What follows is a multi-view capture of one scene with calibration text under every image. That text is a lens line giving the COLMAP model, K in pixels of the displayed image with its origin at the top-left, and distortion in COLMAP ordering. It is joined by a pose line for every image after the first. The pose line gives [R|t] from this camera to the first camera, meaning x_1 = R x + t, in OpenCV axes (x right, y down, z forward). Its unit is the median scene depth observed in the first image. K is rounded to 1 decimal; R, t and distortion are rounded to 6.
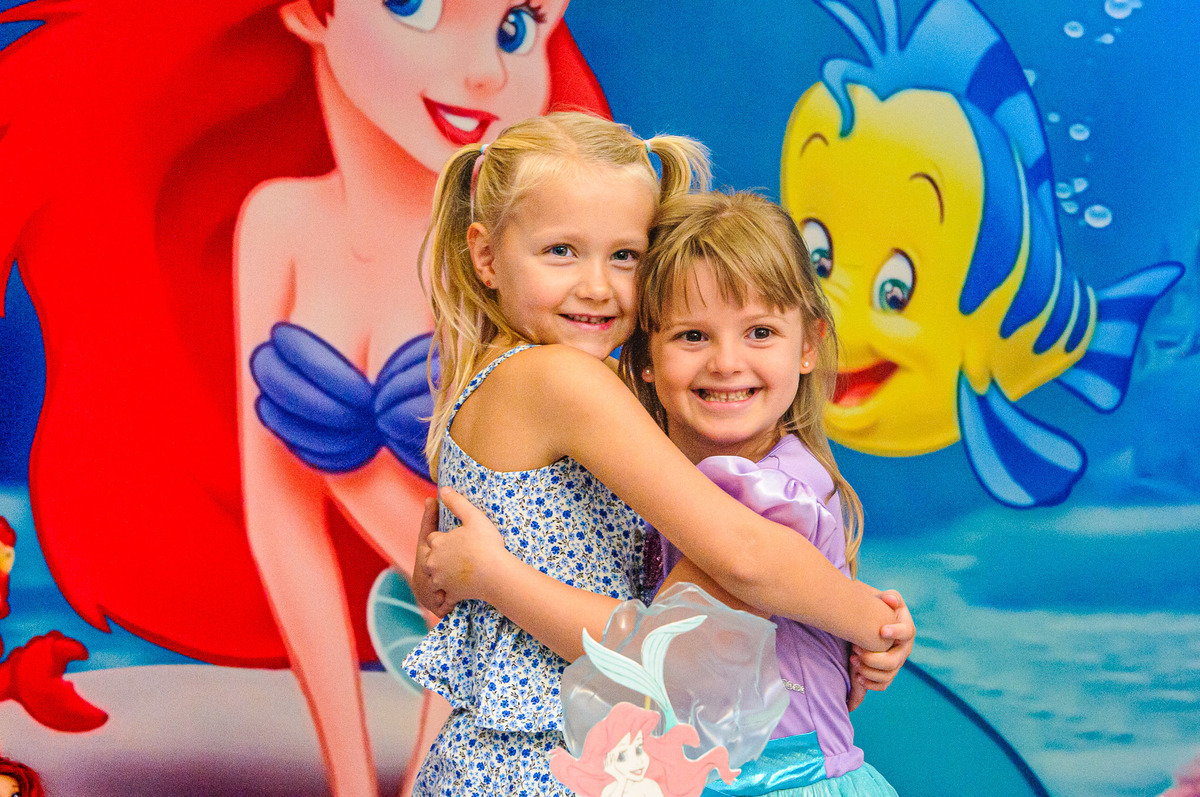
lens RADIAL K [[2582.0, 0, 593.0], [0, 2582.0, 427.9], [0, 0, 1]] dist [-0.013289, 0.000000]
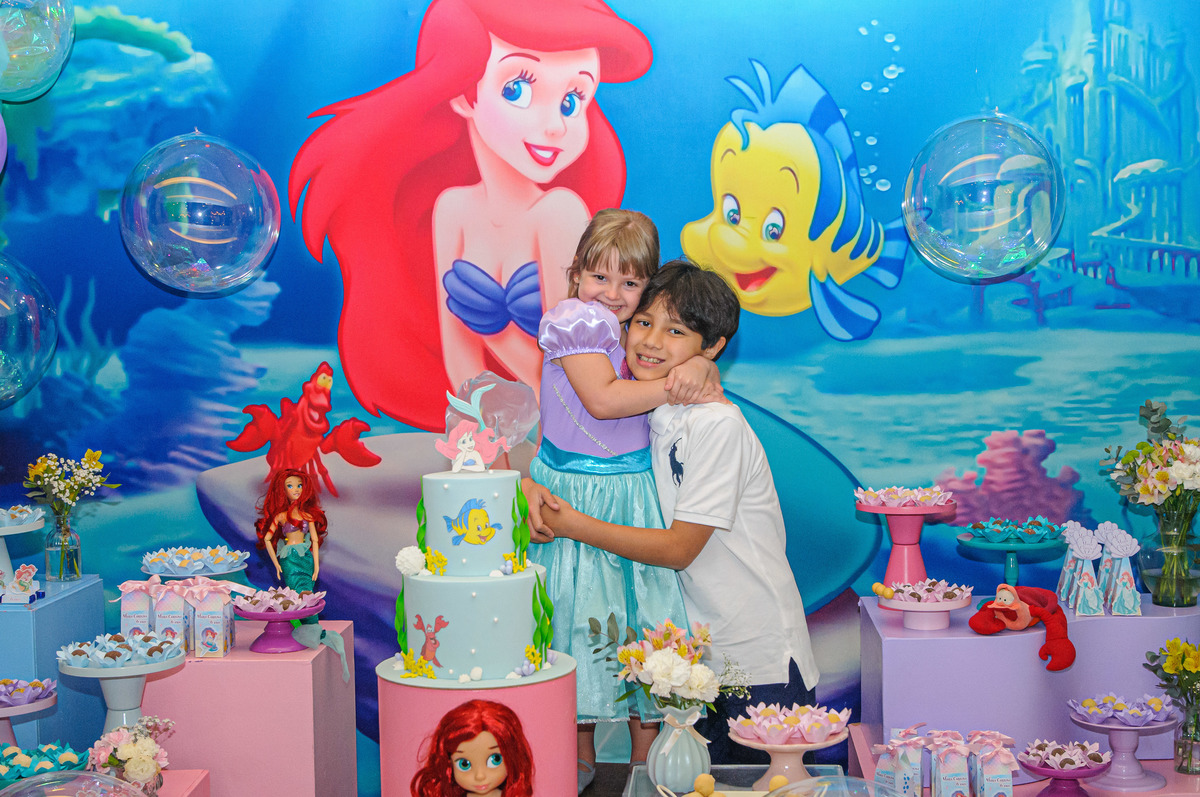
lens RADIAL K [[1743.7, 0, 600.6], [0, 1743.7, 419.7], [0, 0, 1]] dist [-0.019413, 0.000000]
pose [[0.985118, -0.025582, -0.169963, 0.207156], [0.036235, 0.997548, 0.059874, 0.005411], [0.168014, -0.065141, 0.983630, -0.301988]]
